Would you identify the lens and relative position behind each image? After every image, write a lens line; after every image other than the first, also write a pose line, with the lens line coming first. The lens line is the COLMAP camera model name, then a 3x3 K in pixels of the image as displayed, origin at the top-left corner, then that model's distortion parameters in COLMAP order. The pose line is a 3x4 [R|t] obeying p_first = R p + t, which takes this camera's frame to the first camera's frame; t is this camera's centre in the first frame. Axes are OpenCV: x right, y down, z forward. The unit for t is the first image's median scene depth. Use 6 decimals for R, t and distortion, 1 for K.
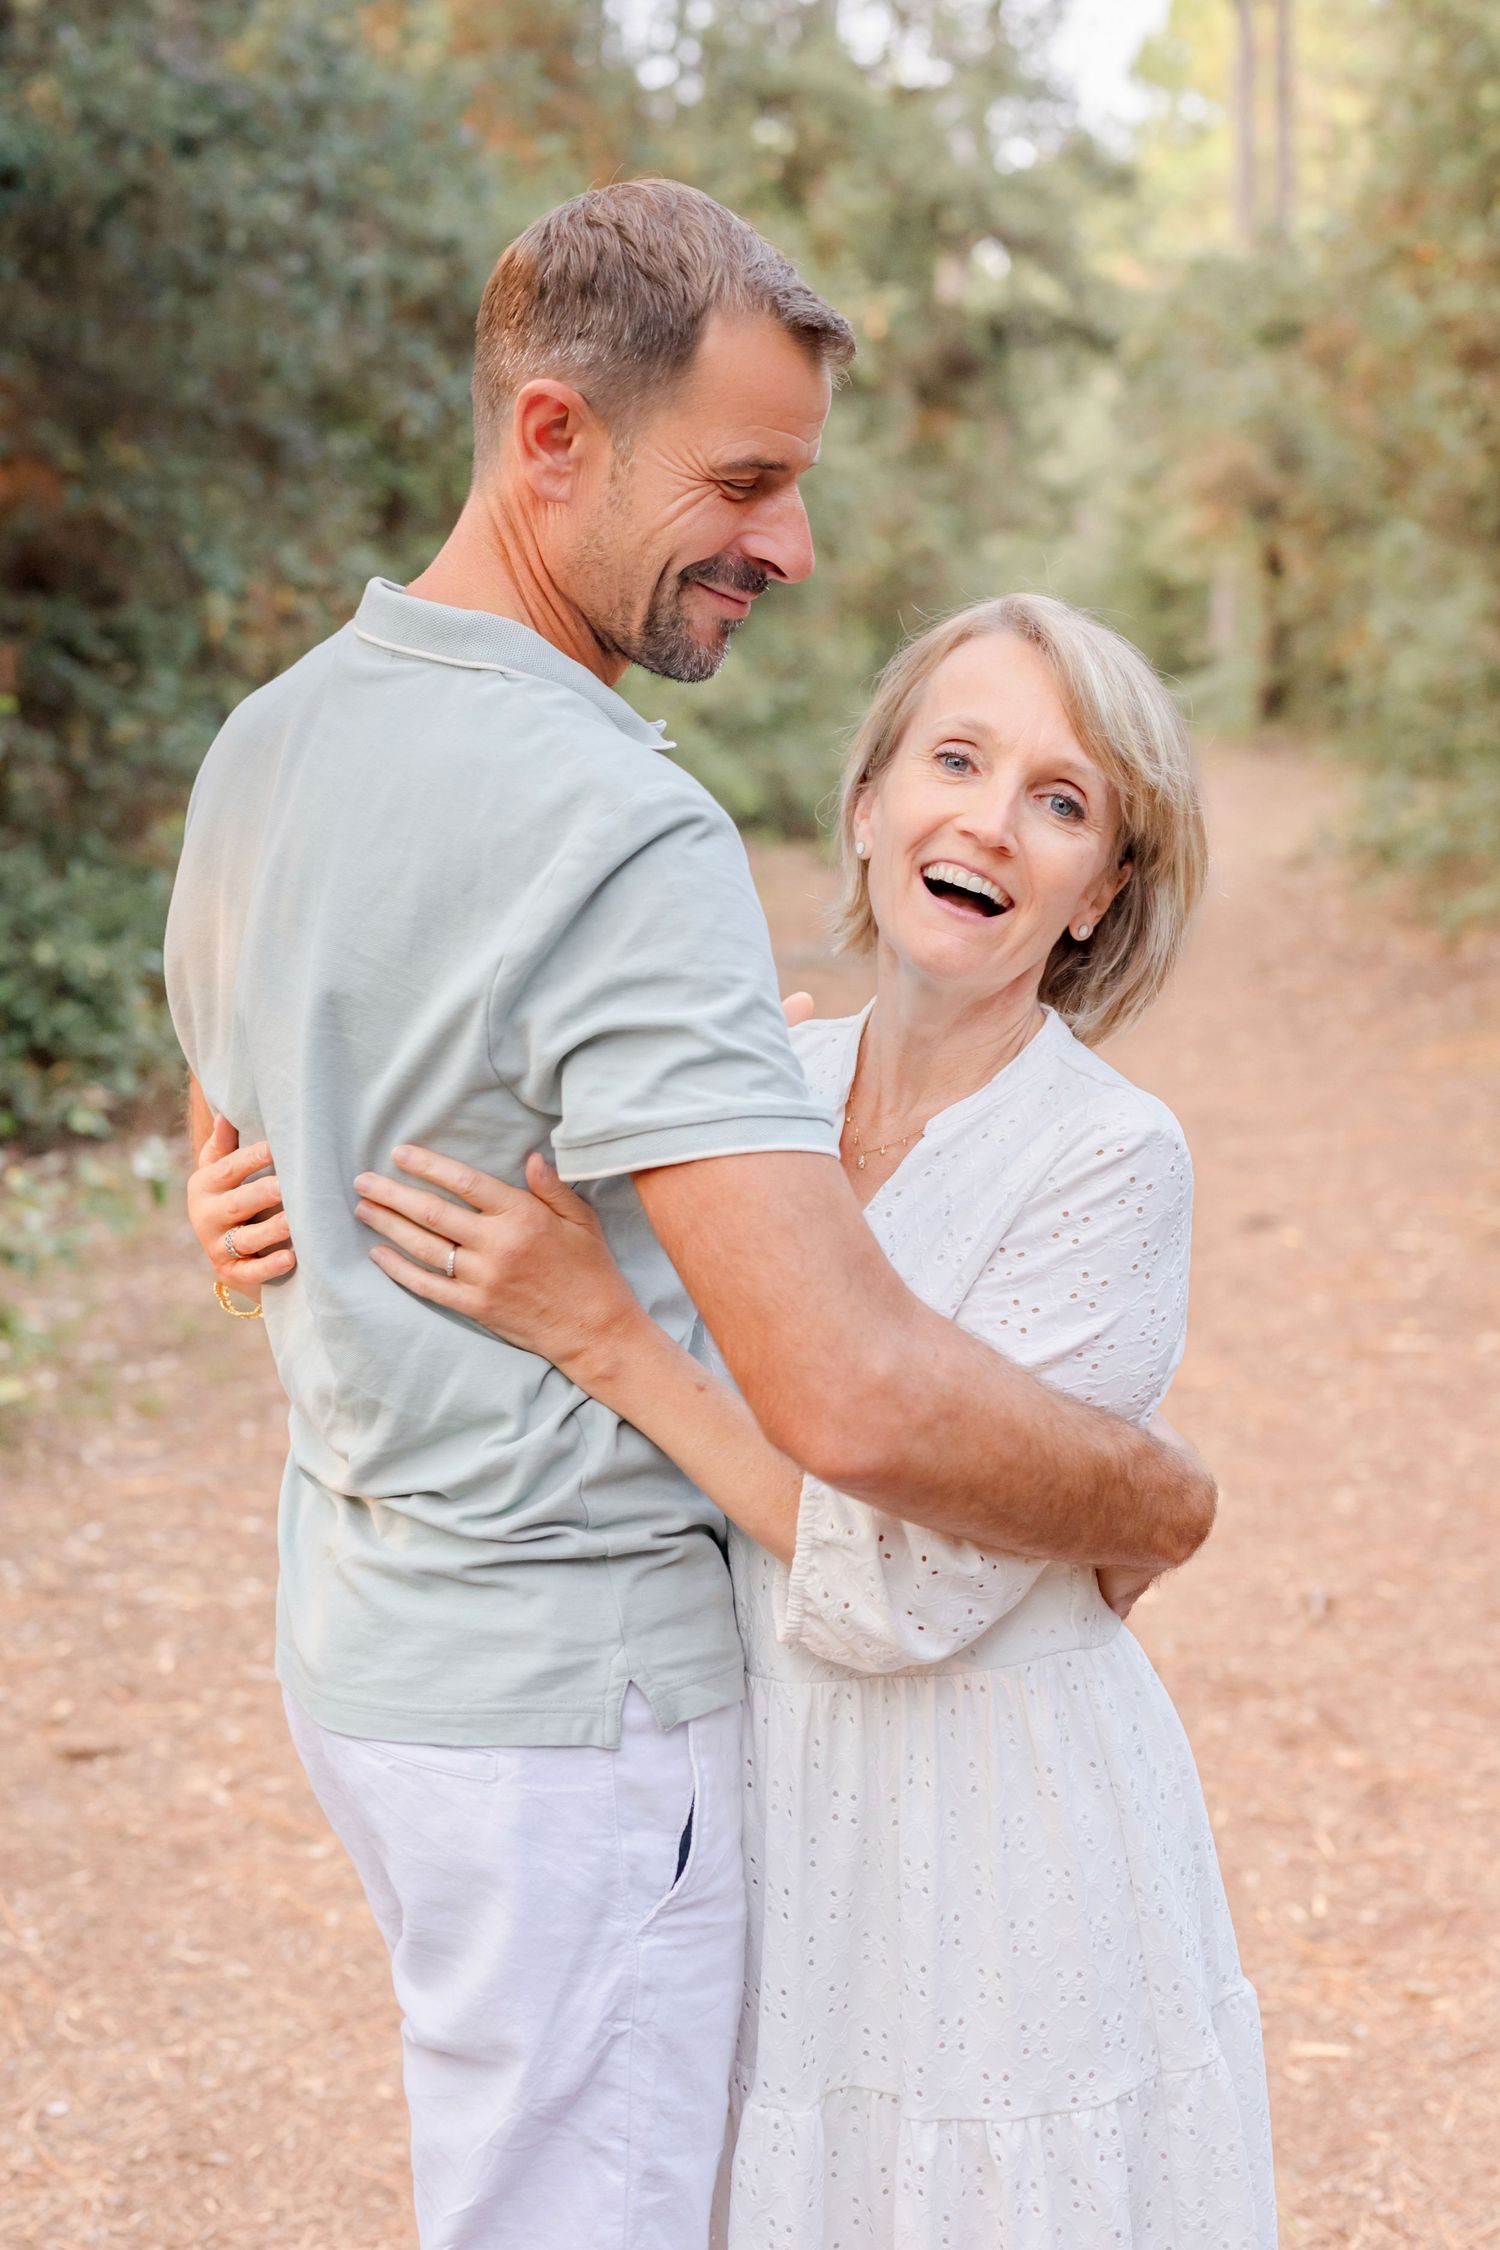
lens RADIAL K [[3621.2, 0, 677.4], [0, 3621.2, 992.7], [0, 0, 1]] dist [0.019033, 0.026379]
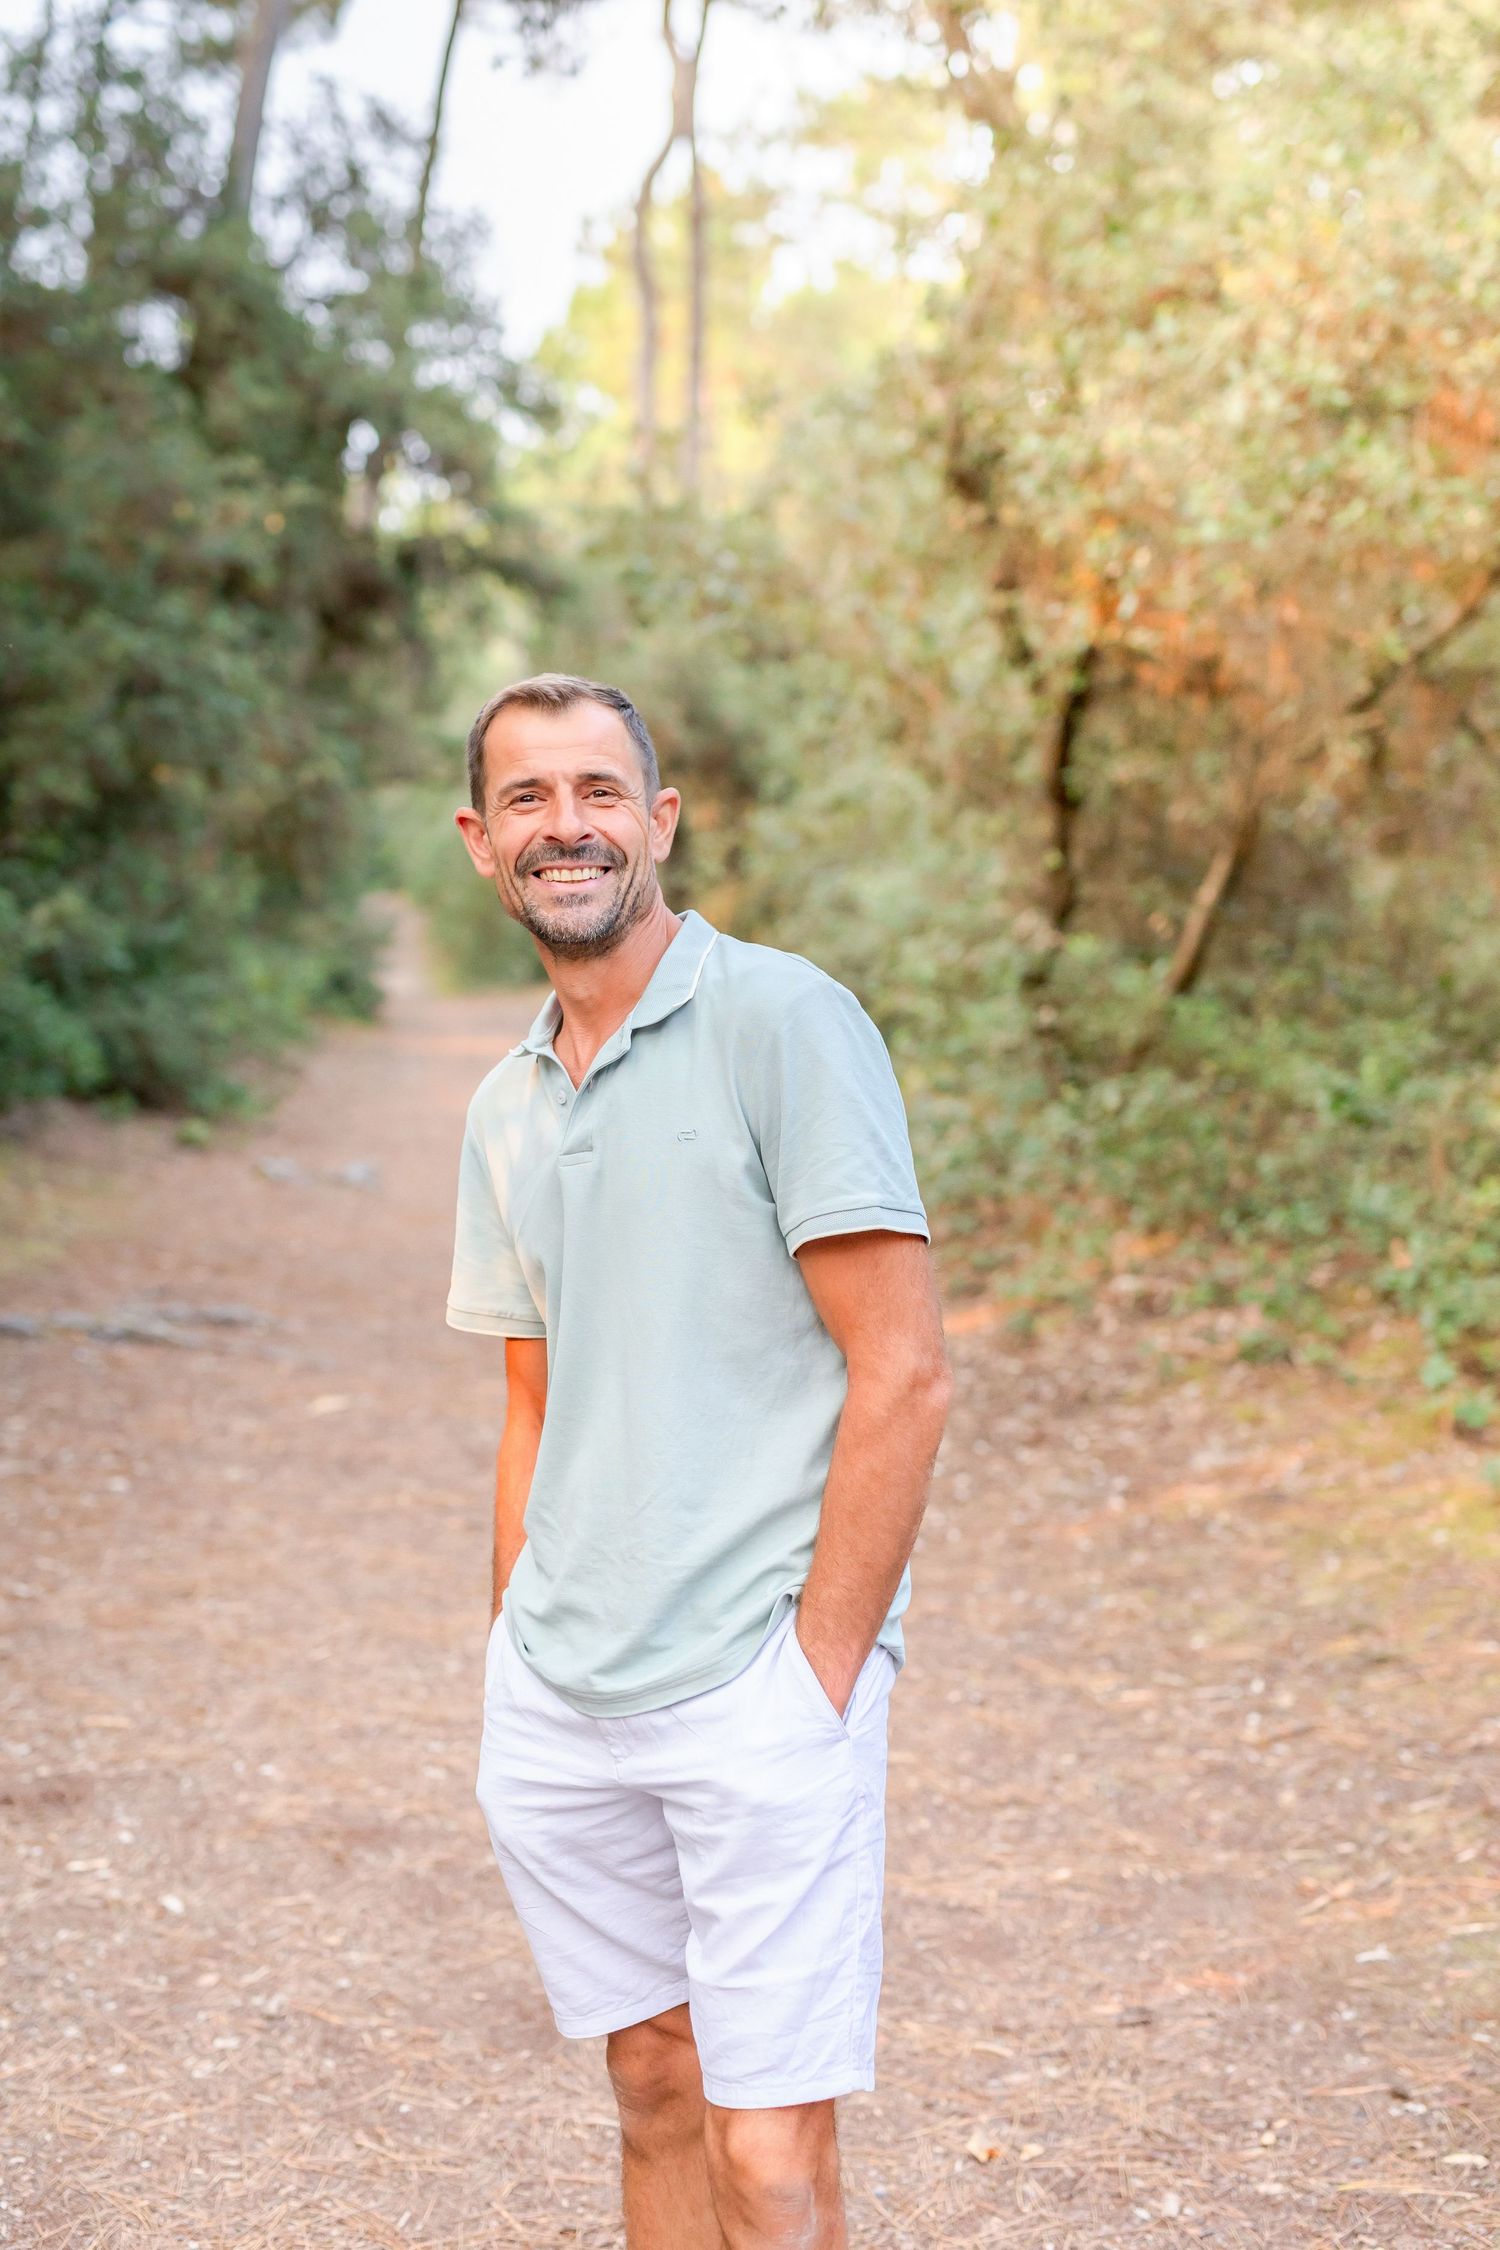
lens RADIAL K [[3431.0, 0, 704.2], [0, 3431.0, 1057.1], [0, 0, 1]] dist [0.009788, -0.036921]
pose [[0.982538, 0.041975, 0.181265, 0.016679], [-0.033520, 0.998213, -0.049462, -0.024950], [-0.183017, 0.042523, 0.982190, 0.245104]]
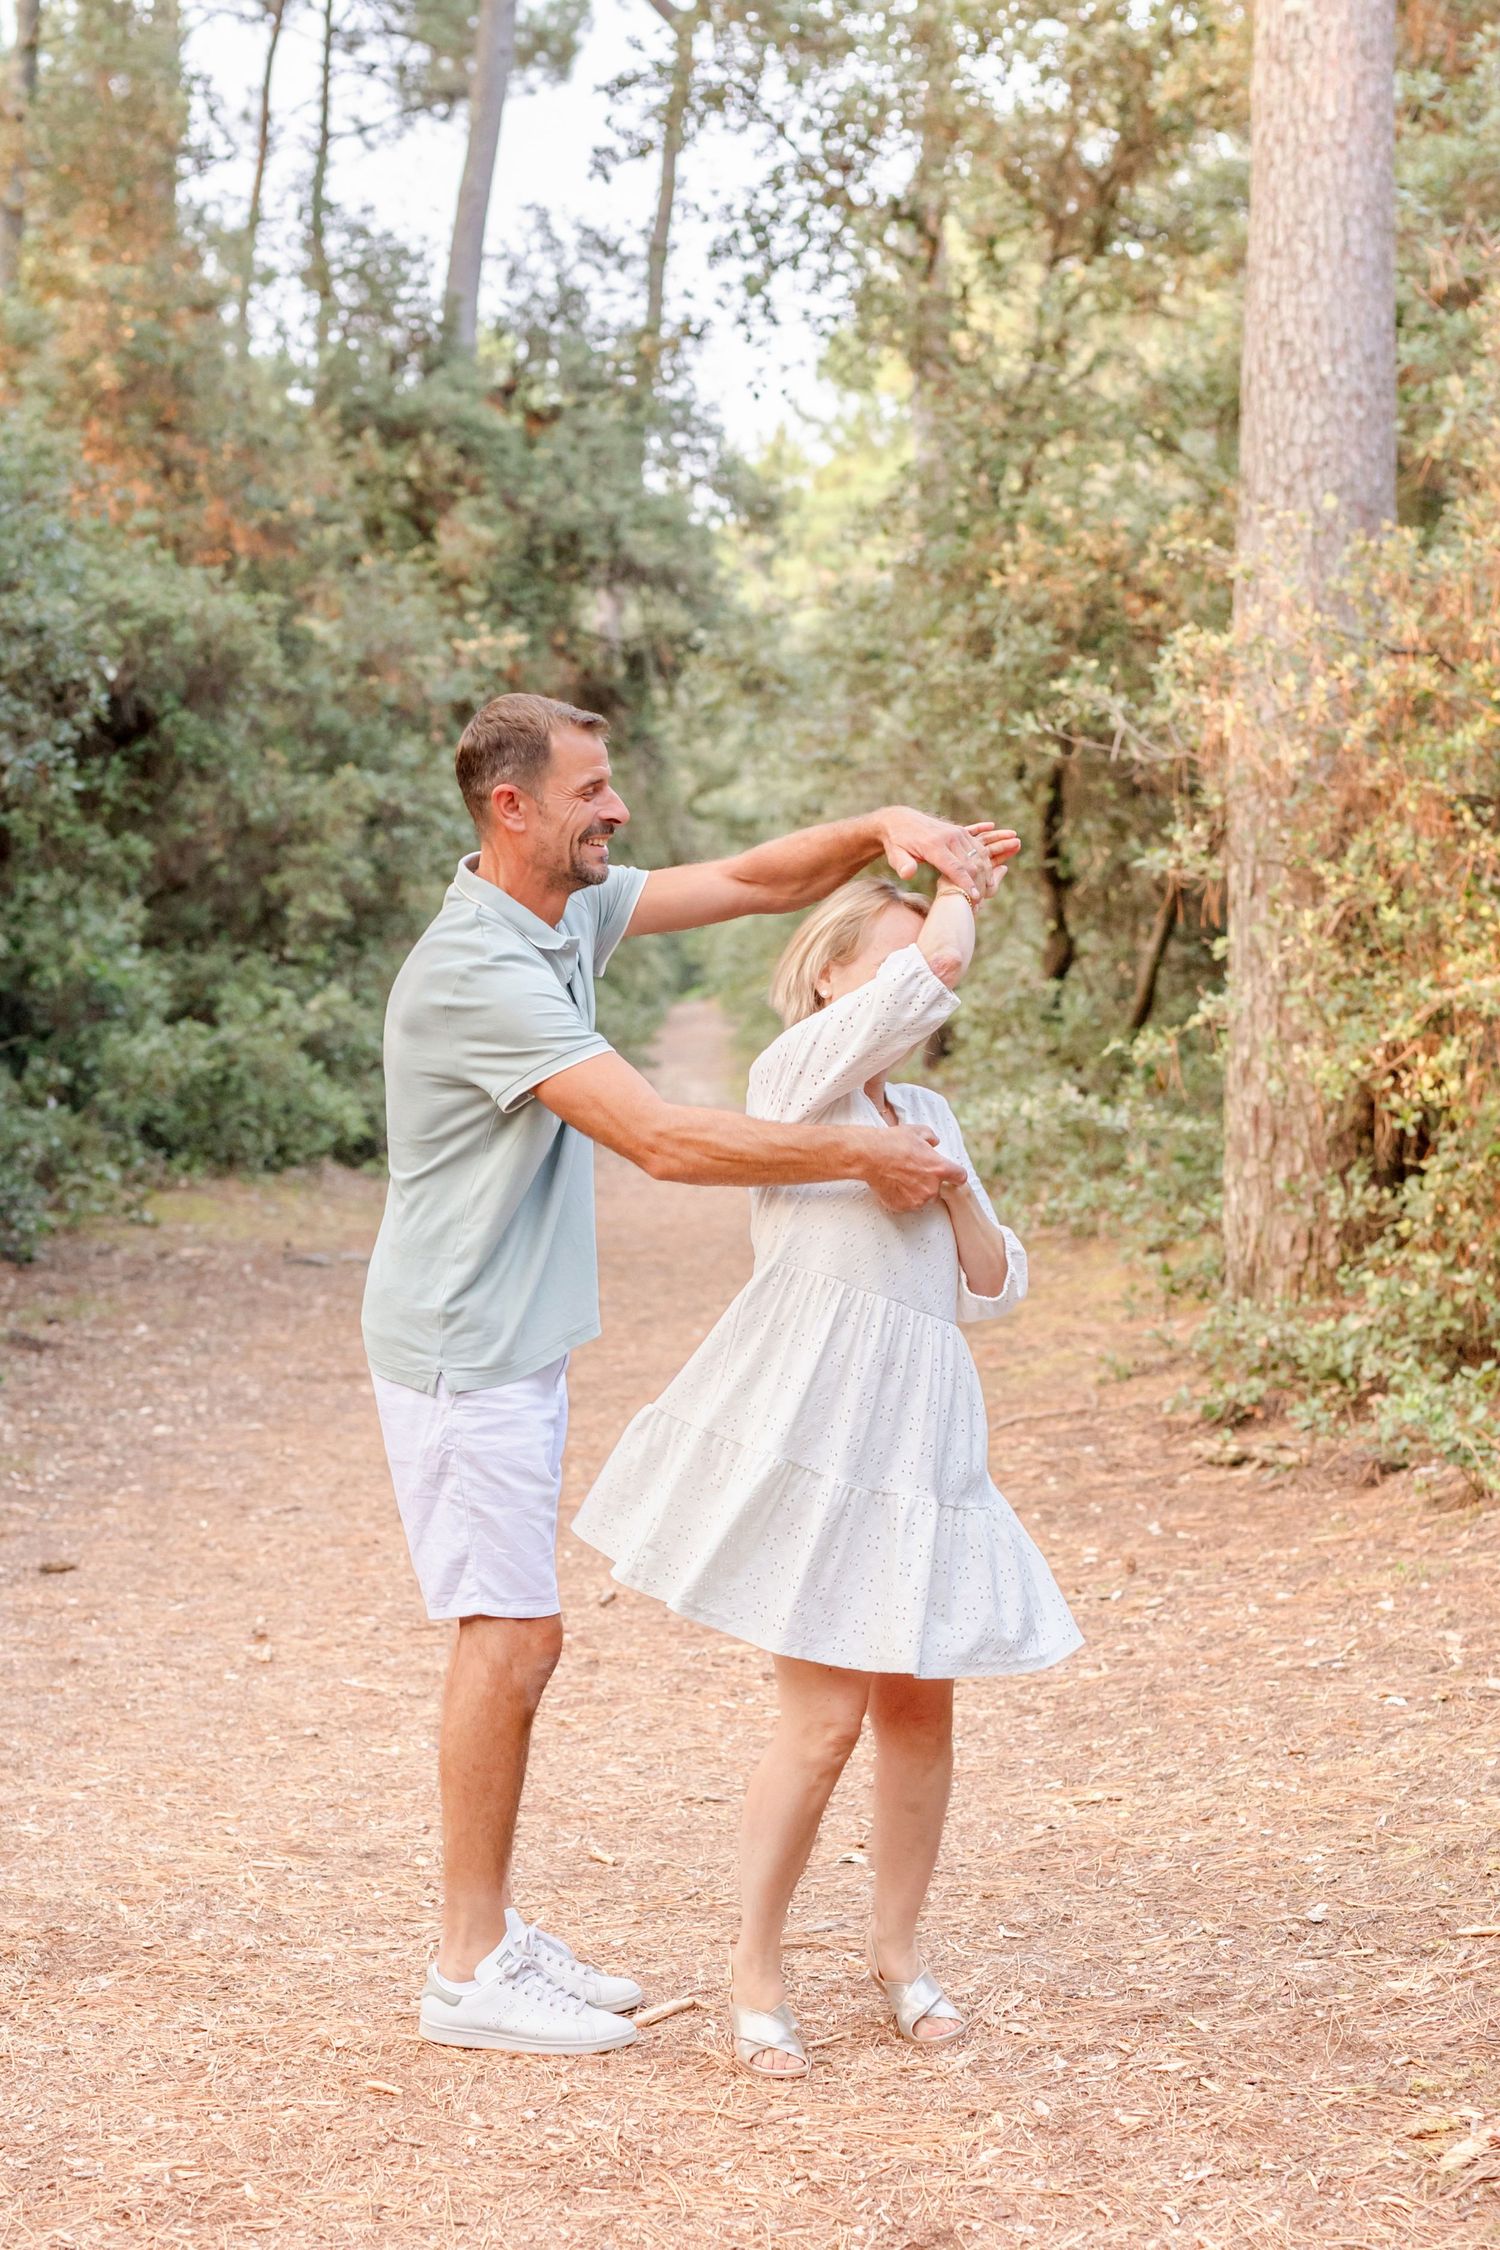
lens RADIAL K [[3970.8, 0, 690.6], [0, 3970.8, 1414.6], [0, 0, 1]] dist [0.010801, -0.029980]
pose [[0.996197, -0.005144, 0.086979, 0.016951], [0.004178, 0.999928, 0.011278, 0.018165], [-0.087030, -0.010872, 0.996146, -0.152452]]
